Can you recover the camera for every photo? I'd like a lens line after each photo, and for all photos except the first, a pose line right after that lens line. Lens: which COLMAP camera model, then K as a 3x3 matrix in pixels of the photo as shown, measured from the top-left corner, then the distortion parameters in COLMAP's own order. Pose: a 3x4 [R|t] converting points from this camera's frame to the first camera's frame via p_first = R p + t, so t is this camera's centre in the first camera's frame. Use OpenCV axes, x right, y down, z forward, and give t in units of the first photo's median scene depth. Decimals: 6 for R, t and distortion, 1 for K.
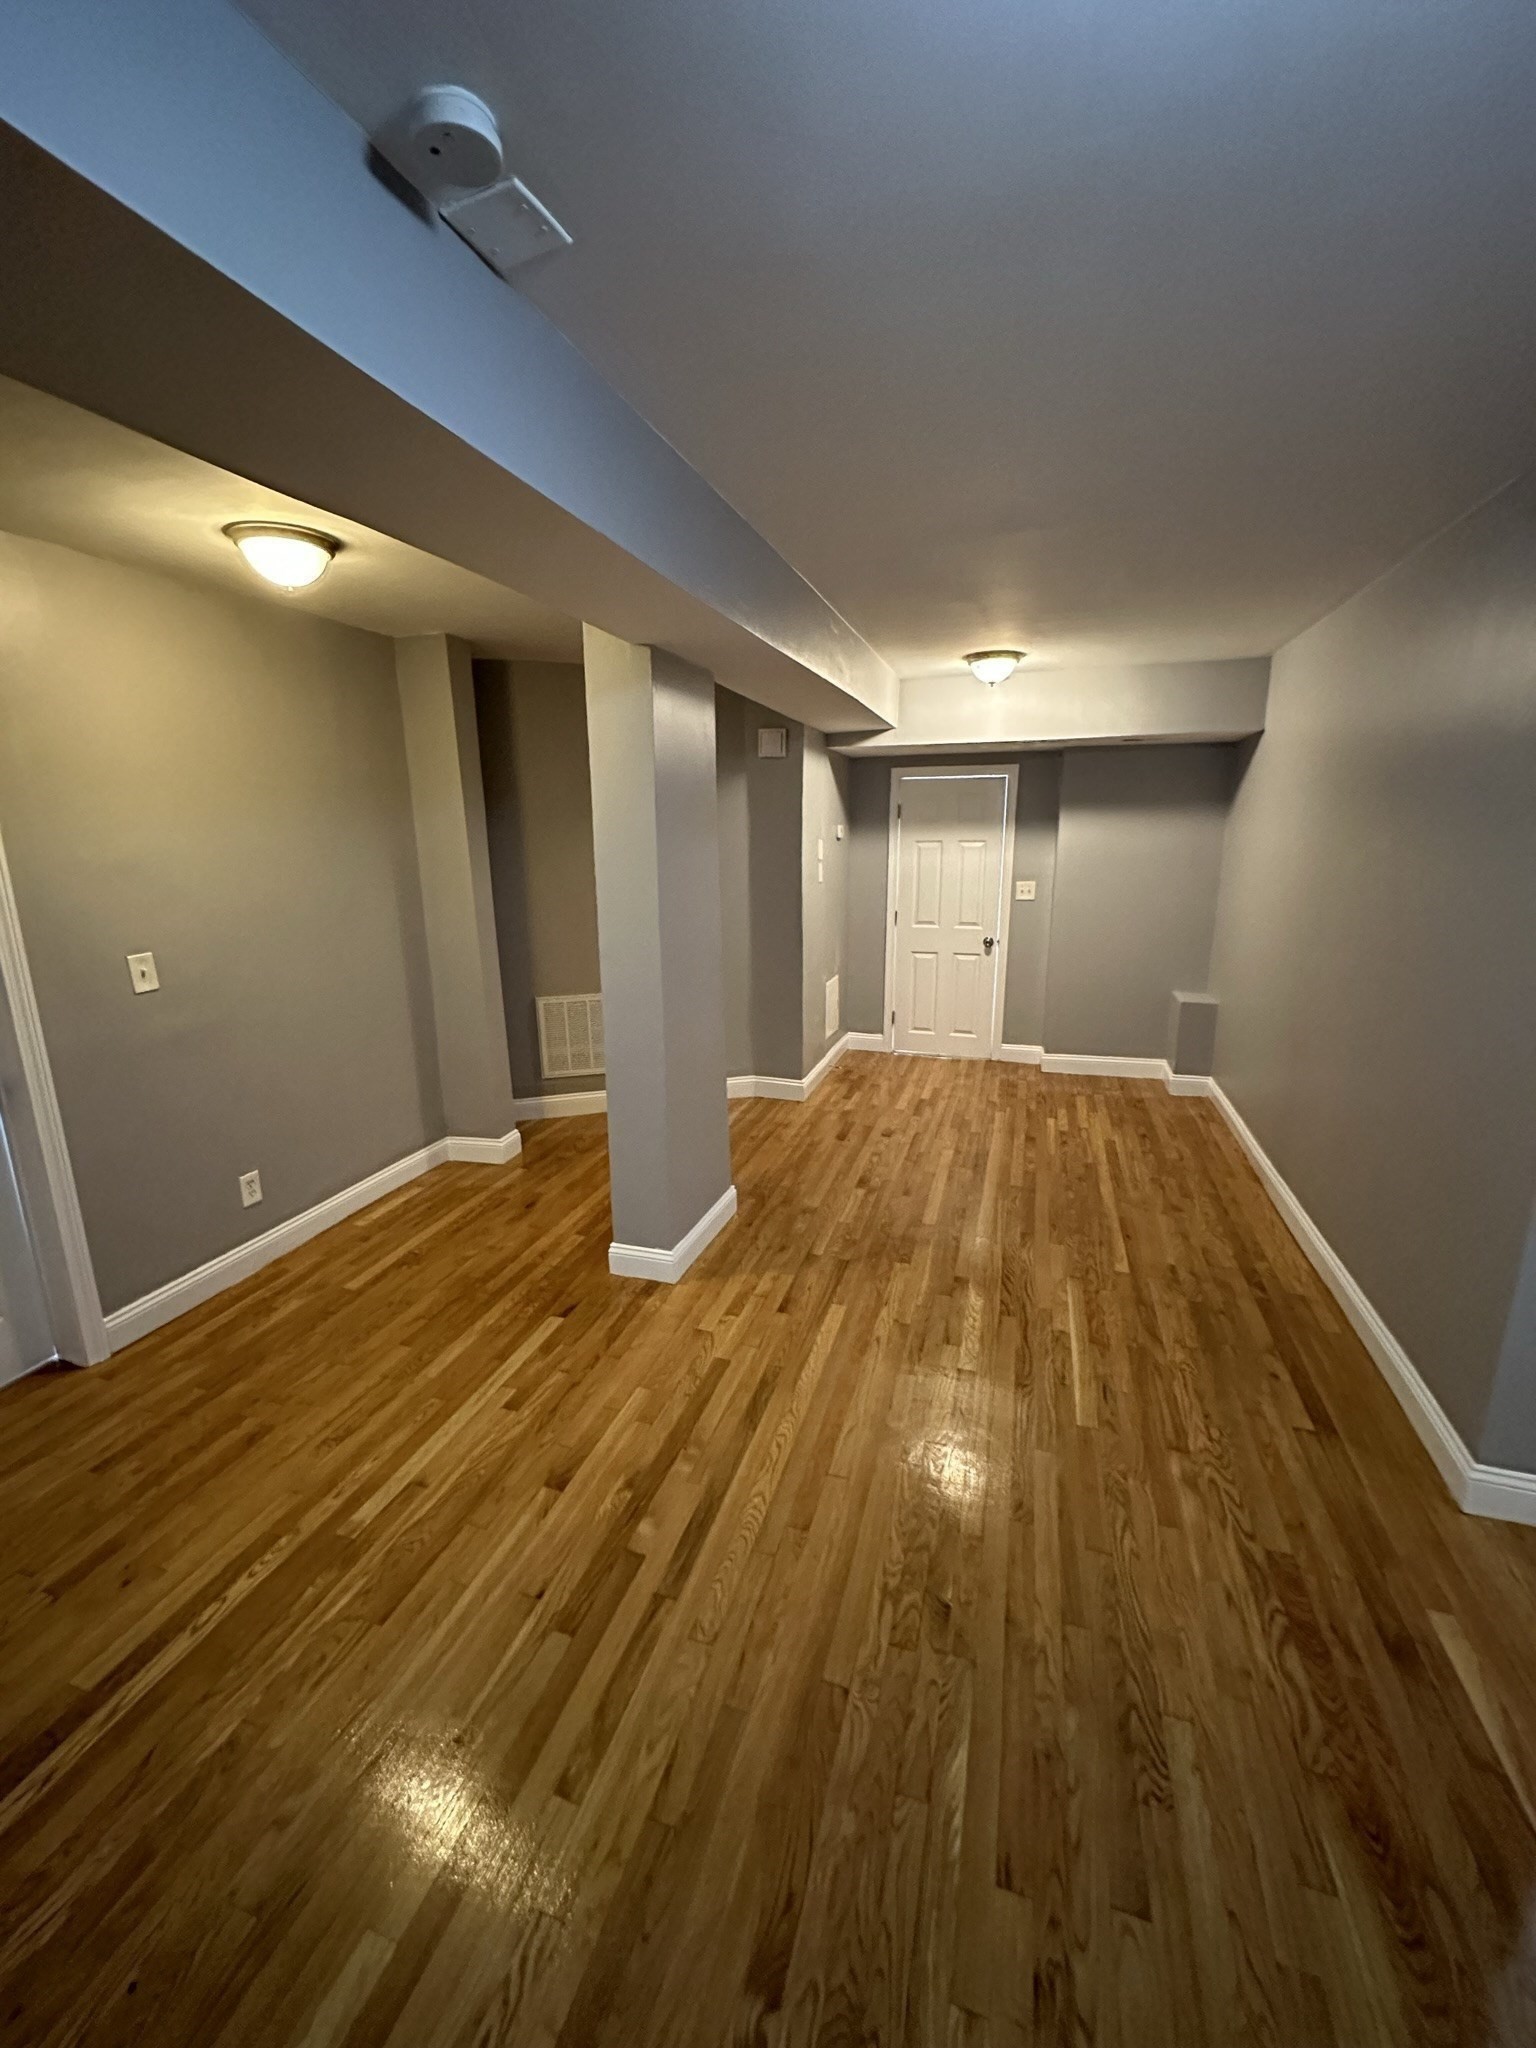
lens RADIAL K [[817.1, 0, 765.6], [0, 817.1, 1022.9], [0, 0, 1]] dist [-0.002625, 0.000461]
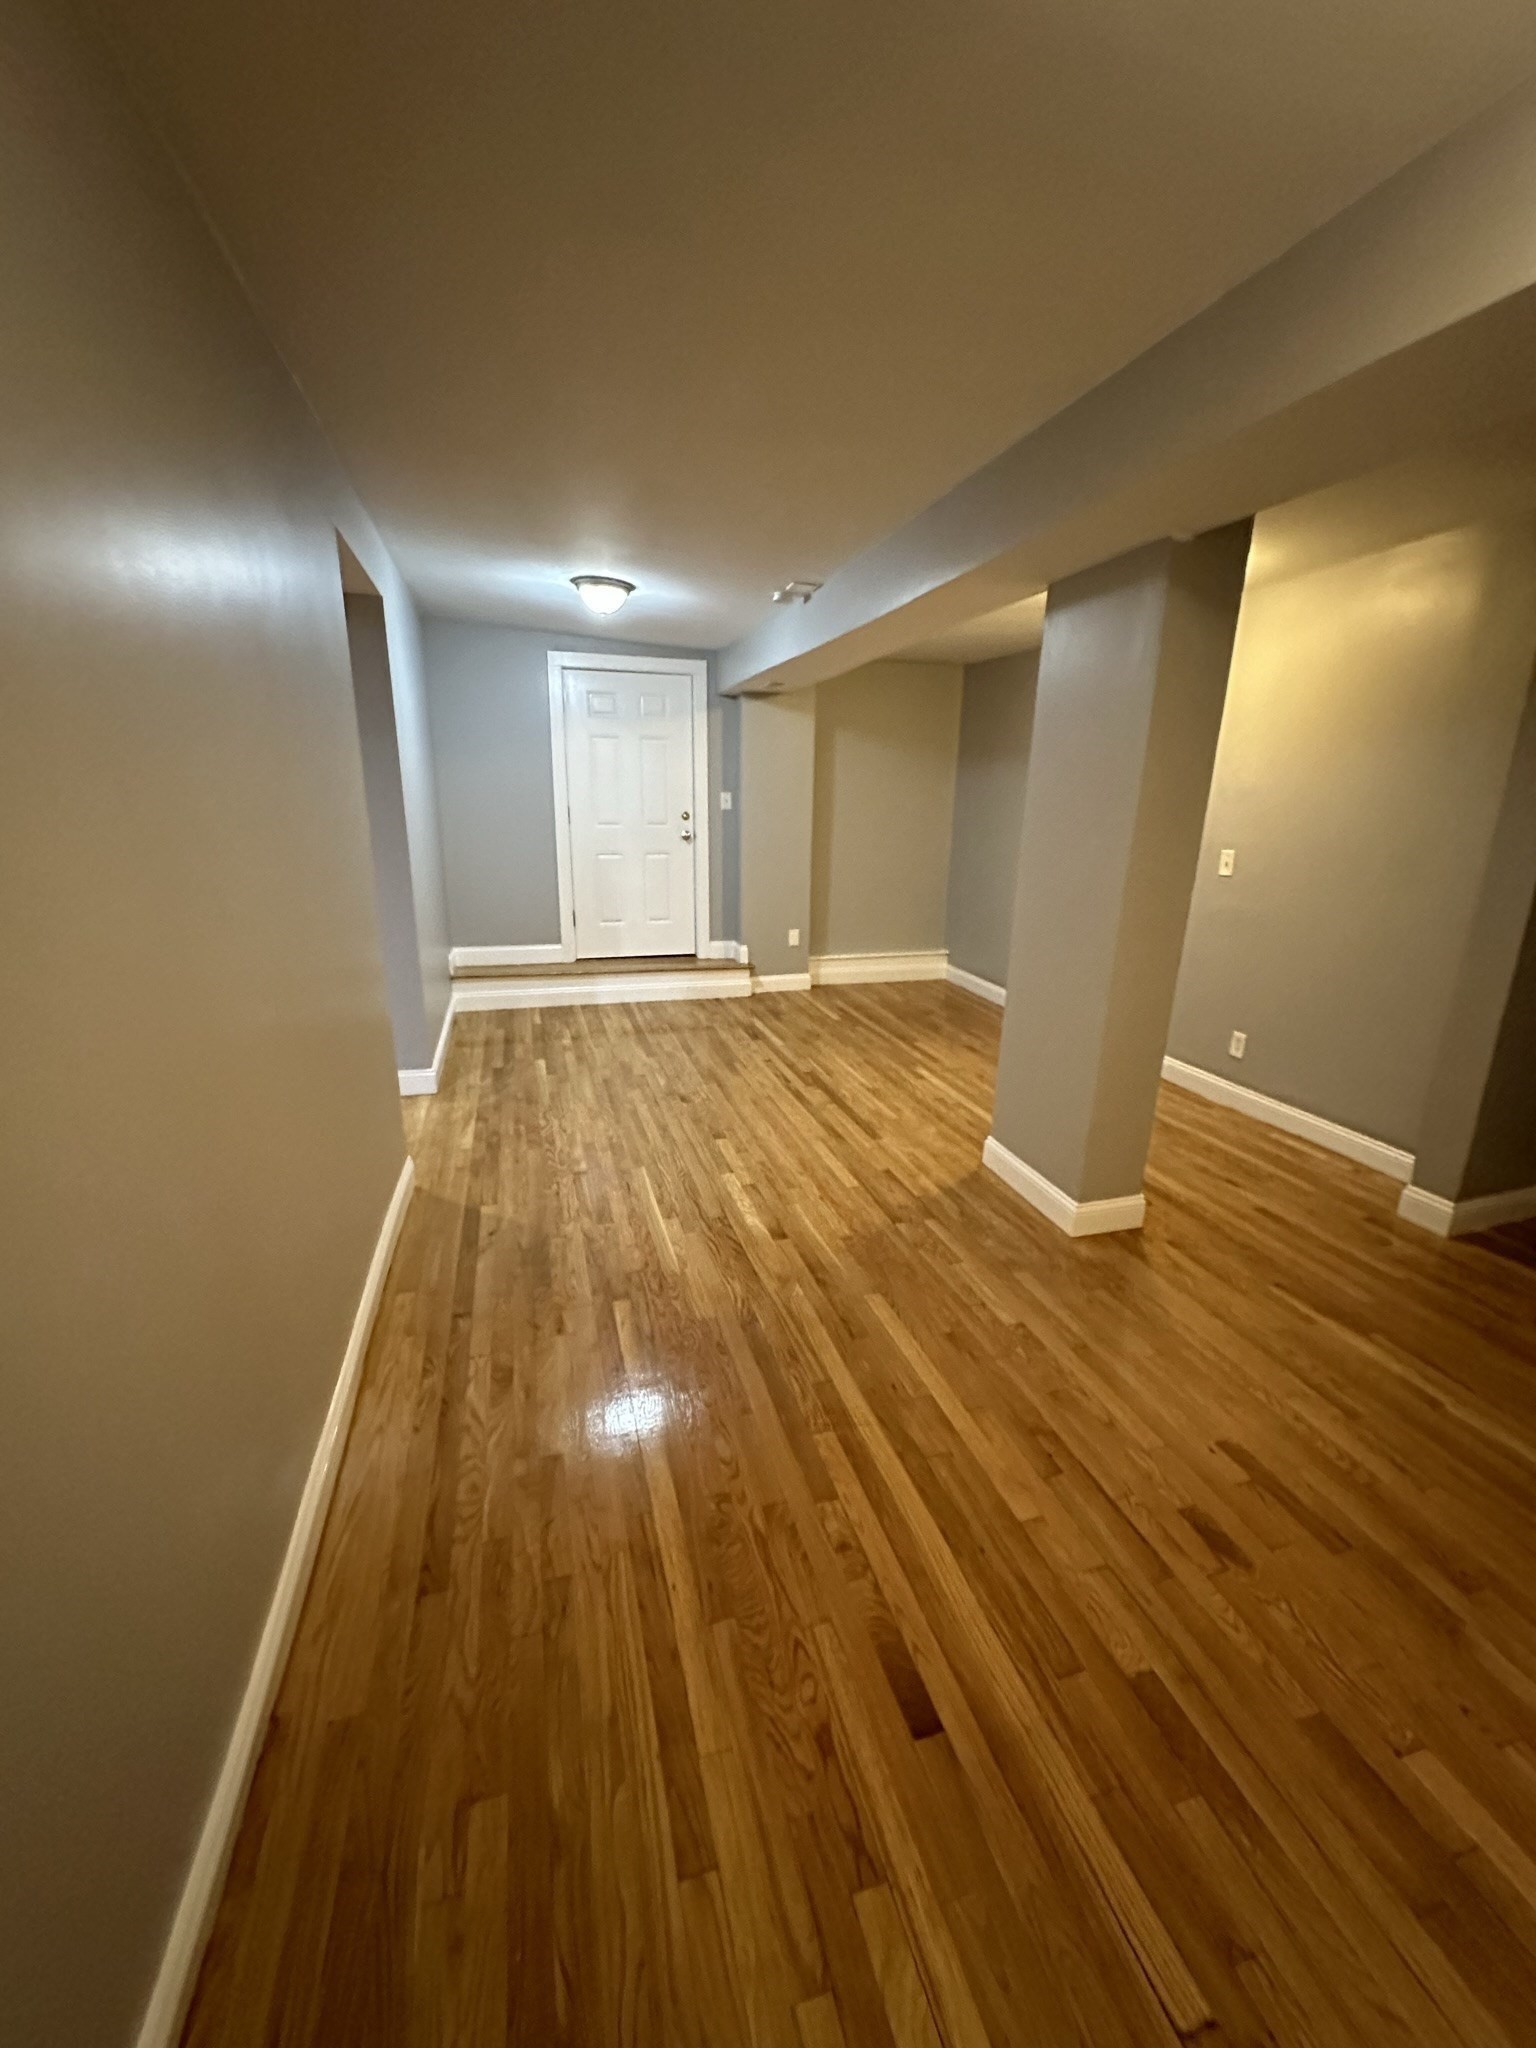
lens RADIAL K [[817.1, 0, 765.6], [0, 817.1, 1022.9], [0, 0, 1]] dist [-0.002625, 0.000461]
pose [[-0.826260, 0.145404, -0.544199, 0.821424], [-0.141119, 0.881867, 0.449885, -0.362280], [0.545326, 0.448518, -0.708132, 1.744804]]
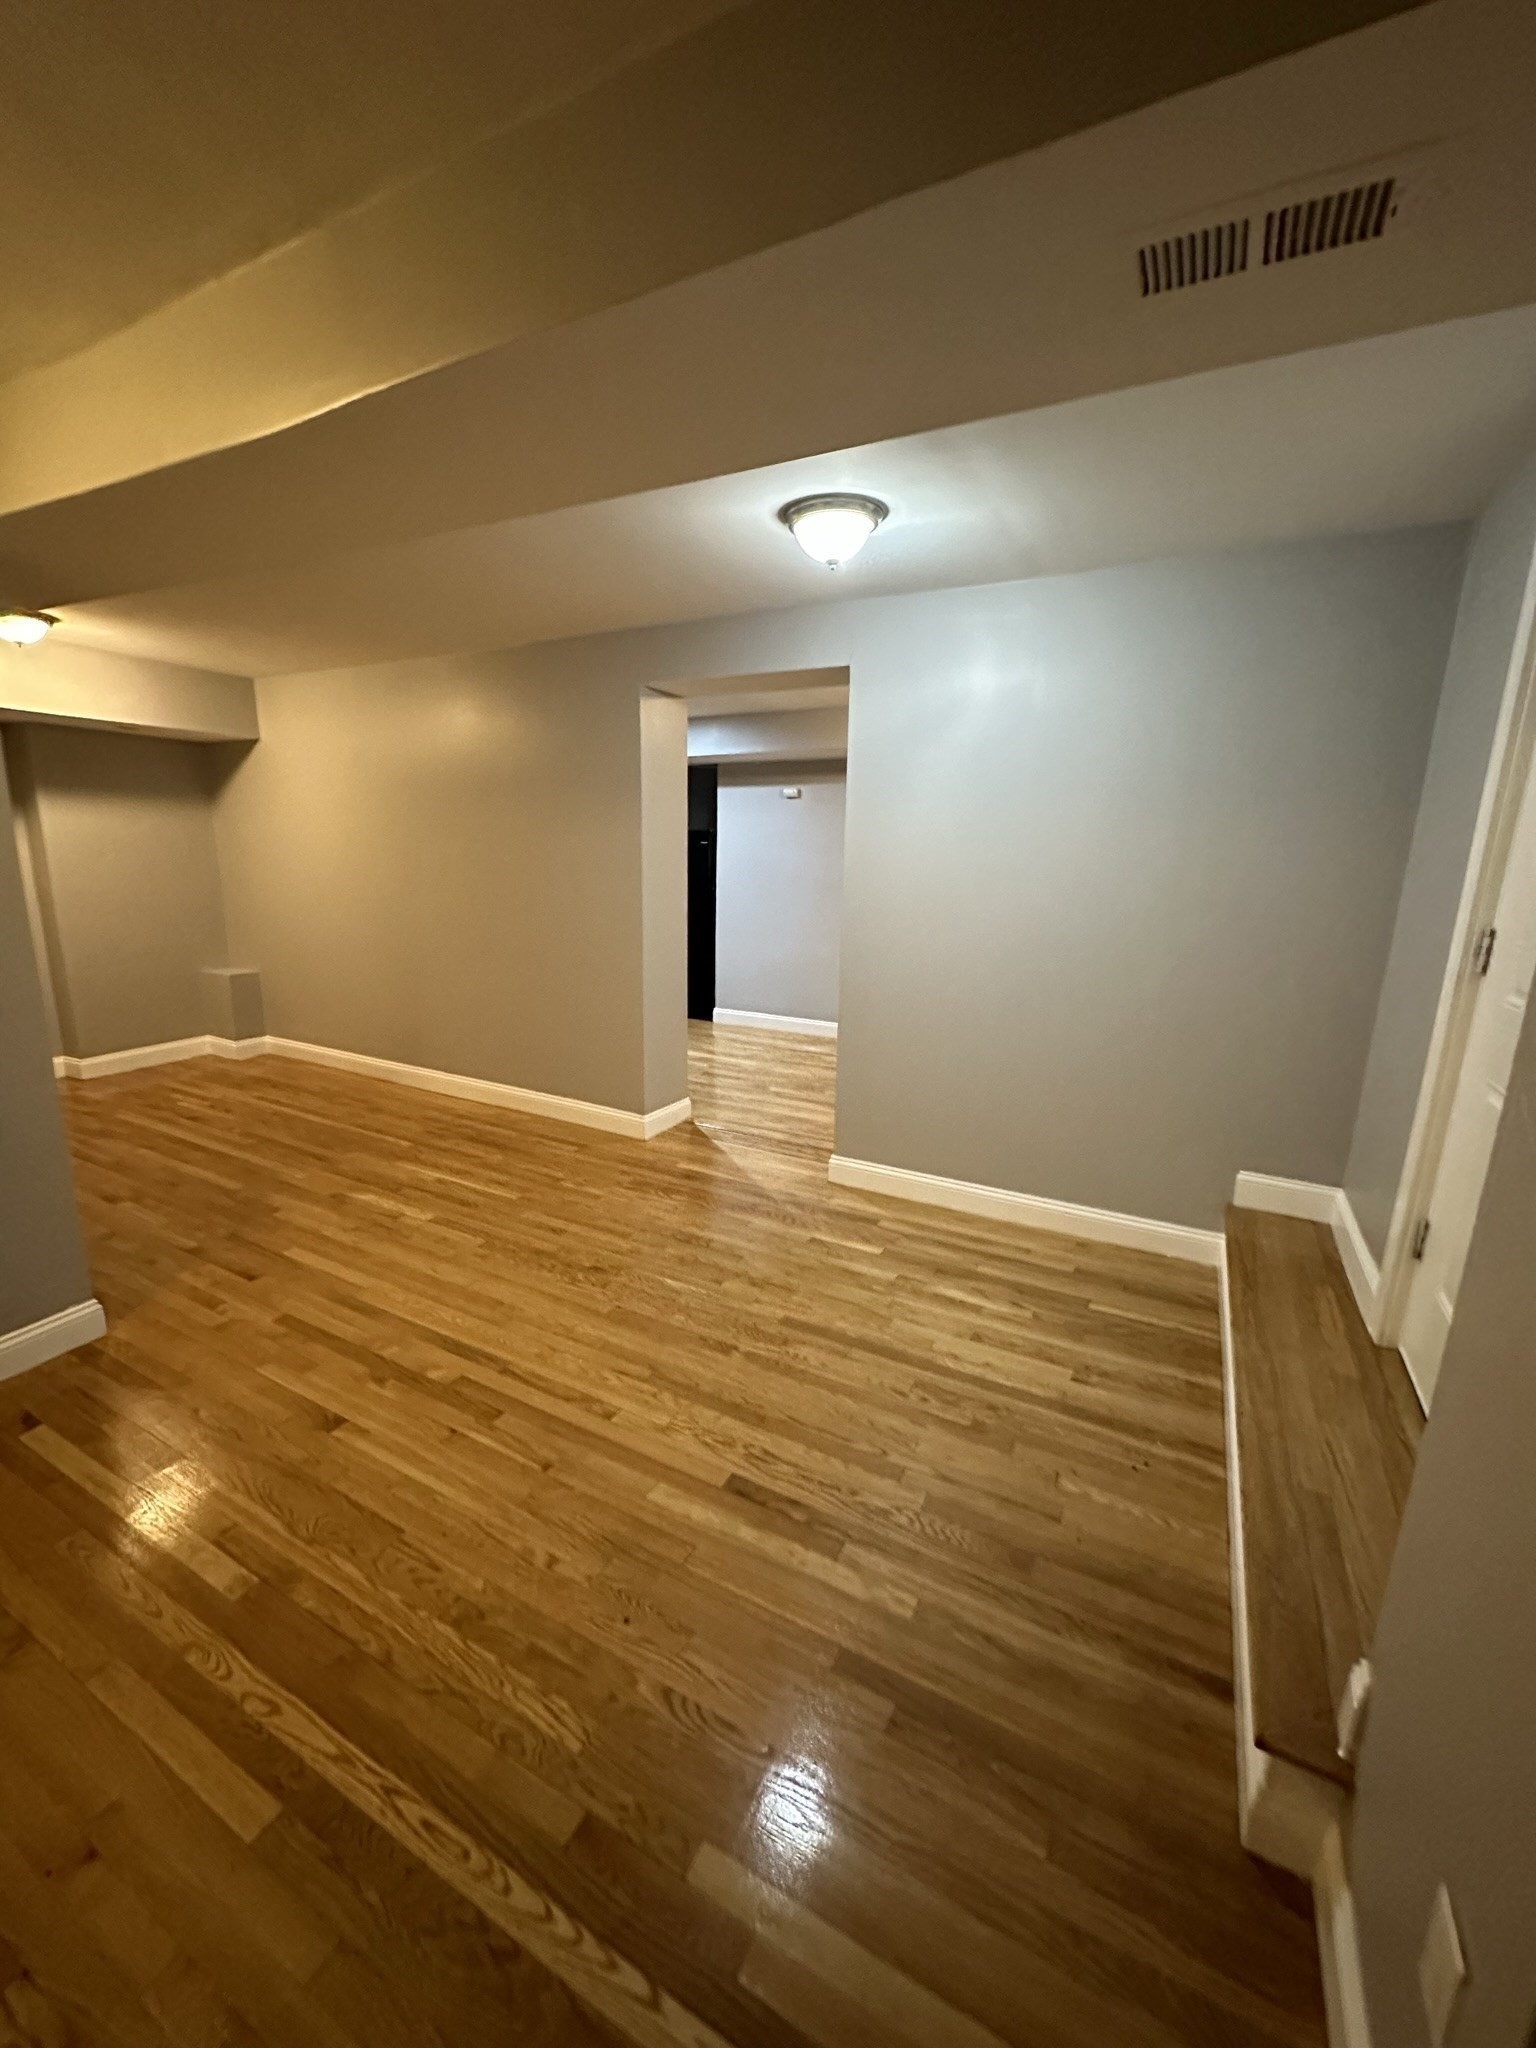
lens RADIAL K [[817.1, 0, 765.6], [0, 817.1, 1022.9], [0, 0, 1]] dist [-0.002625, 0.000461]
pose [[0.173863, -0.191801, 0.965911, -0.825150], [0.201184, 0.967081, 0.155821, 0.021666], [-0.964000, 0.167234, 0.206727, 0.144165]]
